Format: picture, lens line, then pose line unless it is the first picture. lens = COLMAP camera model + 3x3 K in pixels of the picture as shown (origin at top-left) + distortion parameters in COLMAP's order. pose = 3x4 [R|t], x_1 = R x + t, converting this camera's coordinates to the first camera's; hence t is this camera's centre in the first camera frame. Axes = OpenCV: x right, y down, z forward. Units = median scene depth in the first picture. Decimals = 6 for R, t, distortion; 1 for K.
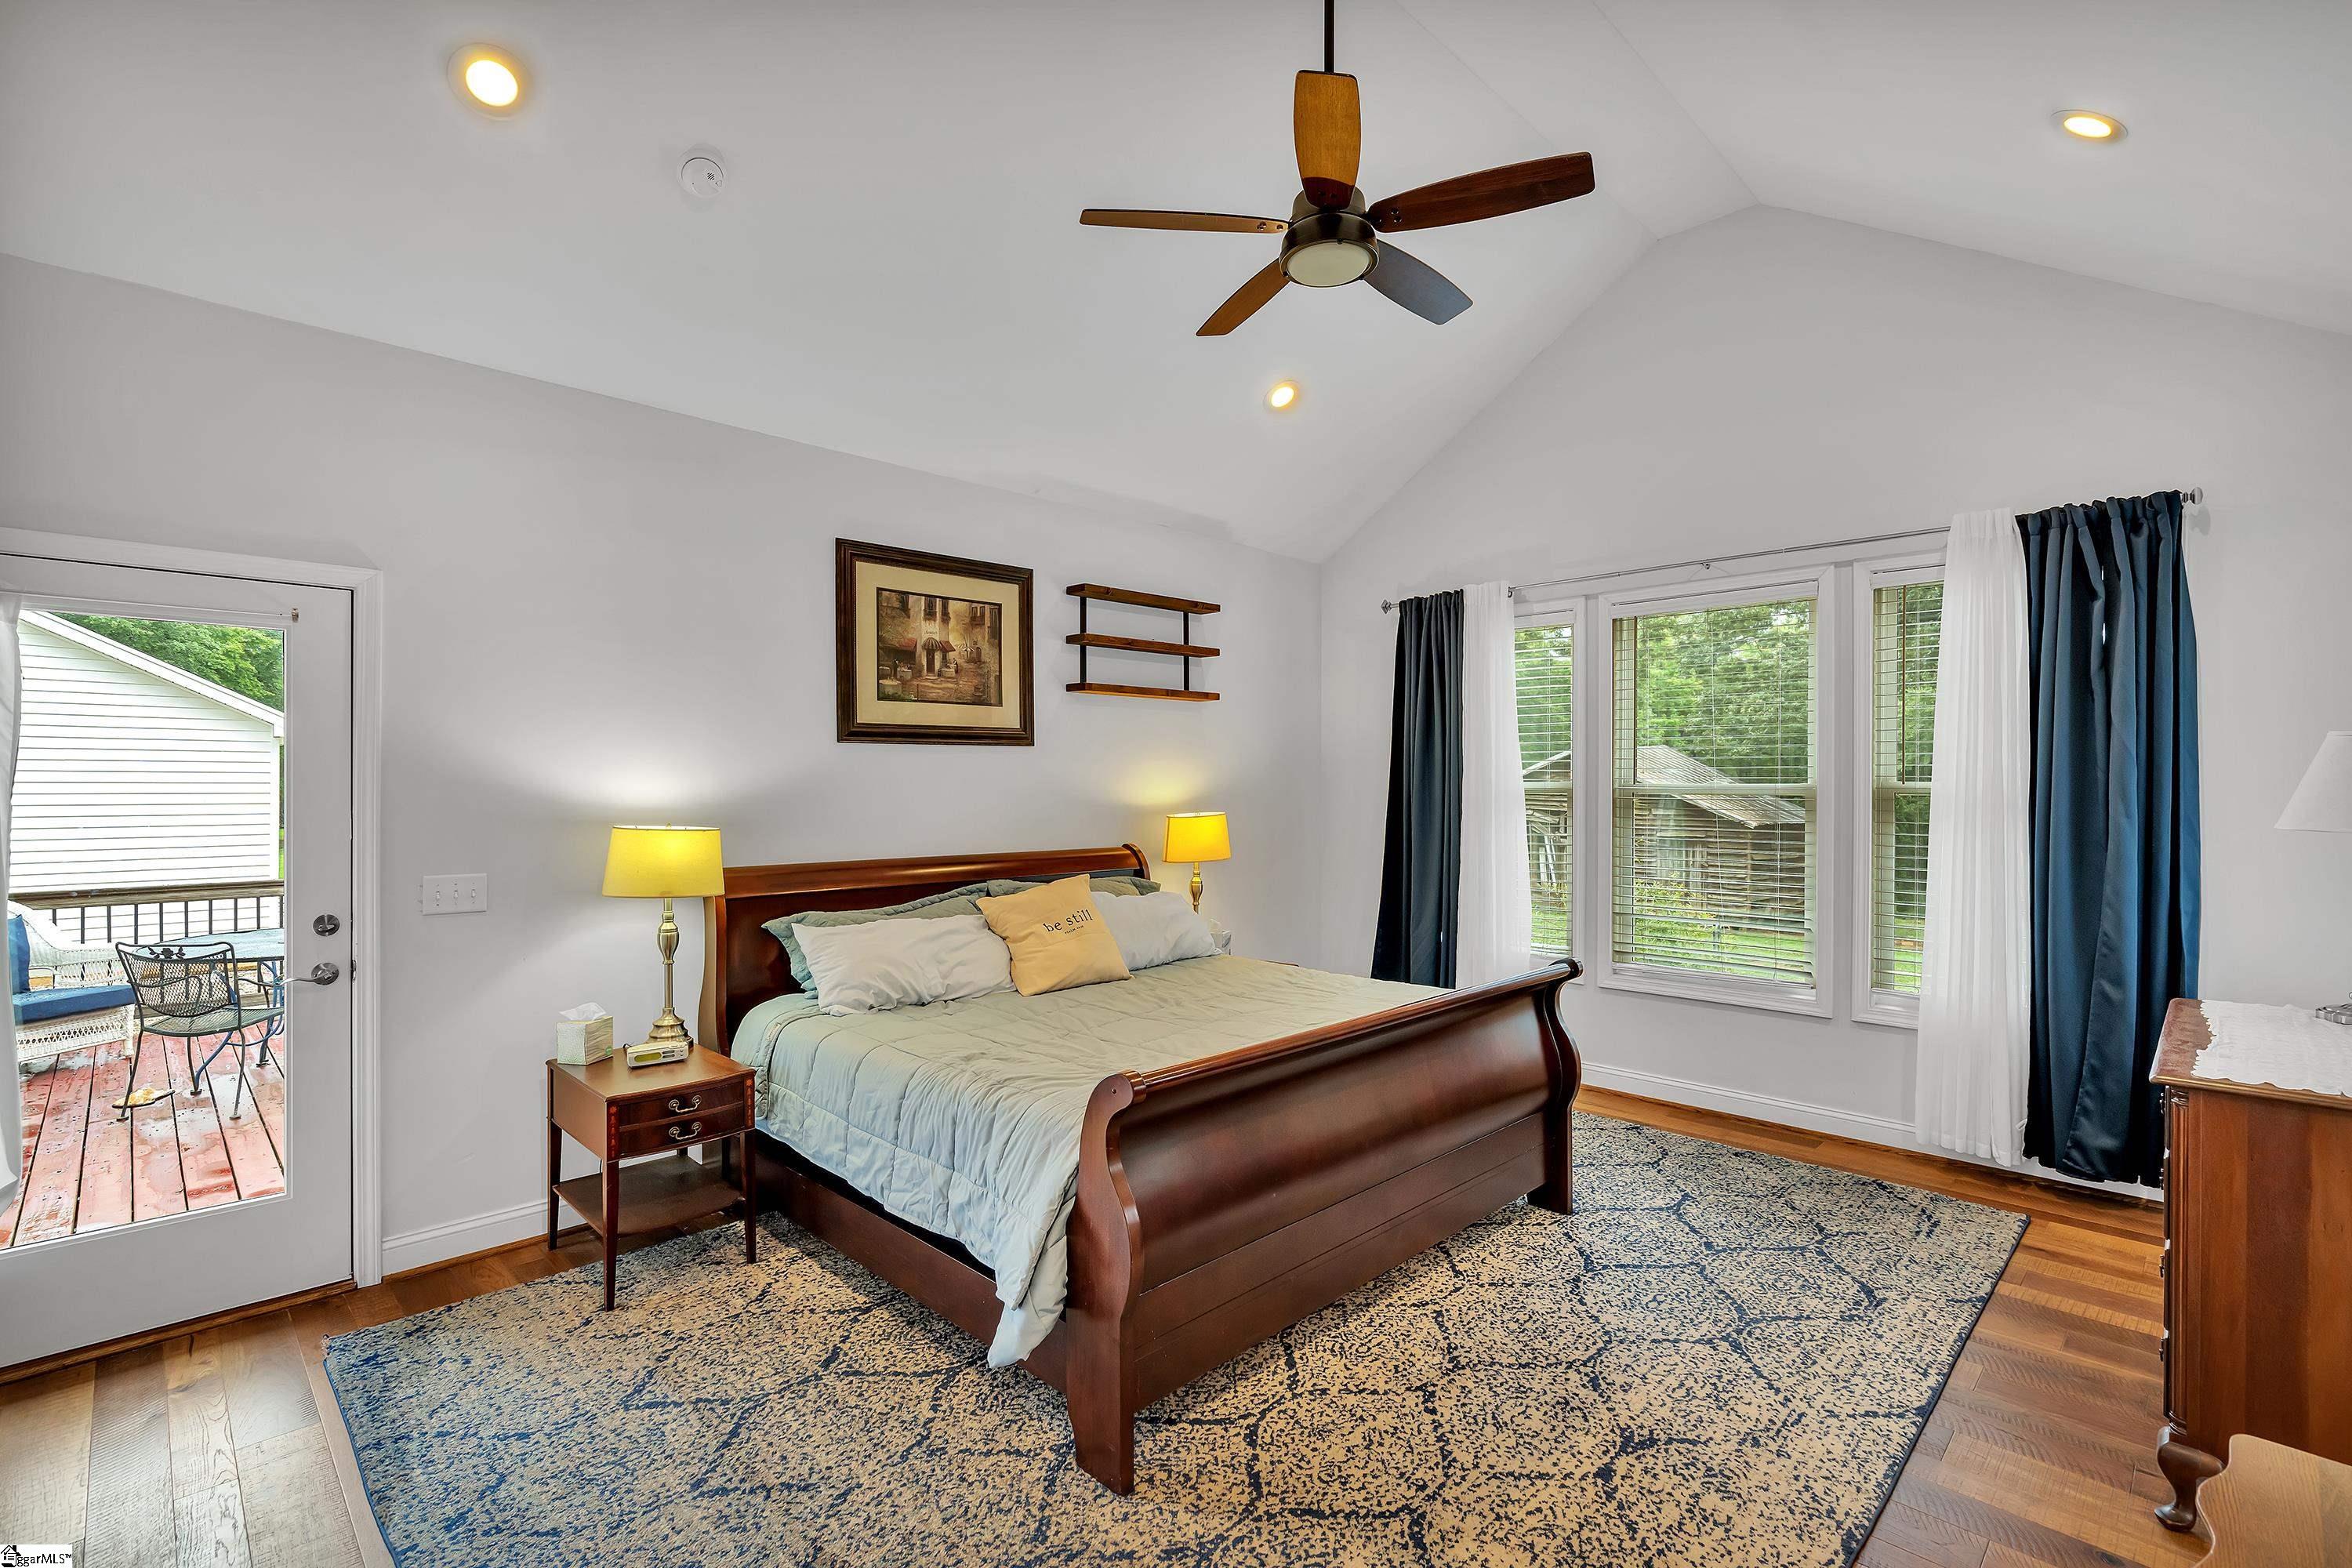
lens RADIAL K [[1064.3, 0, 1183.1], [0, 1064.3, 788.6], [0, 0, 1]] dist [-0.002494, 0.000275]
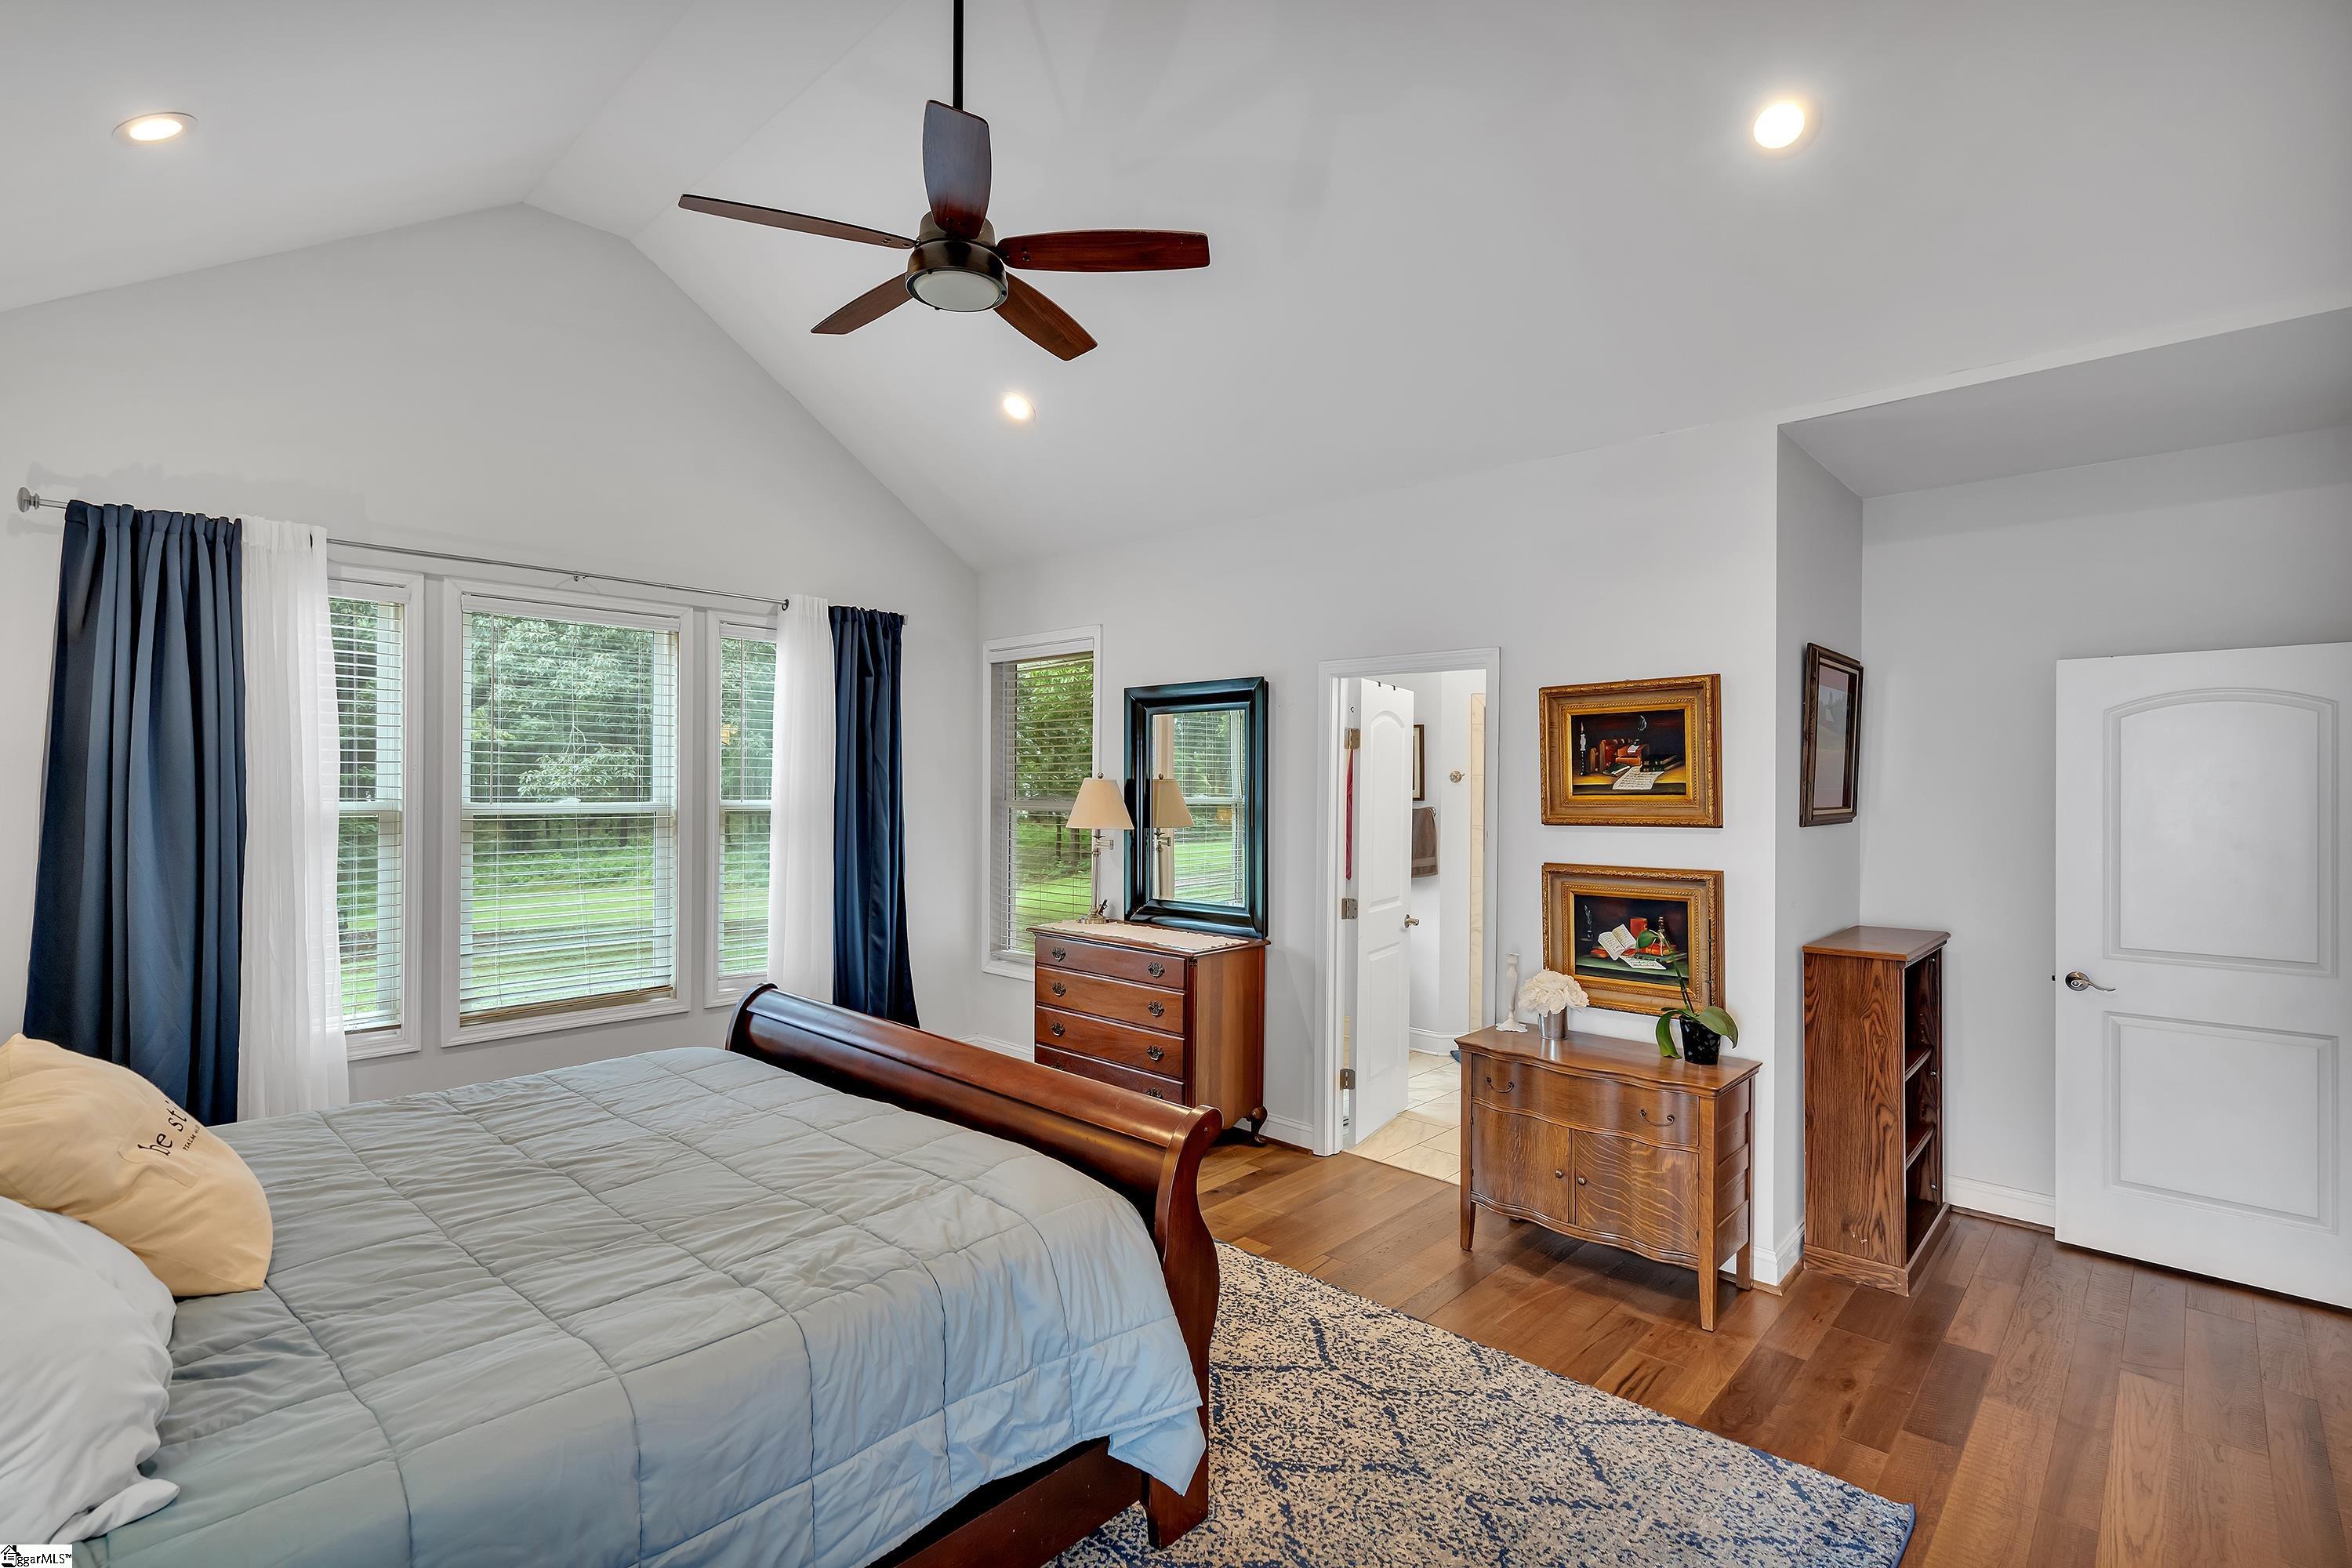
lens RADIAL K [[1064.3, 0, 1183.1], [0, 1064.3, 788.6], [0, 0, 1]] dist [-0.002494, 0.000275]
pose [[-0.025633, -0.003988, 0.999663, -0.635924], [-0.001170, 0.999991, 0.003959, -0.028538], [-0.999671, -0.001068, -0.025637, 0.611990]]
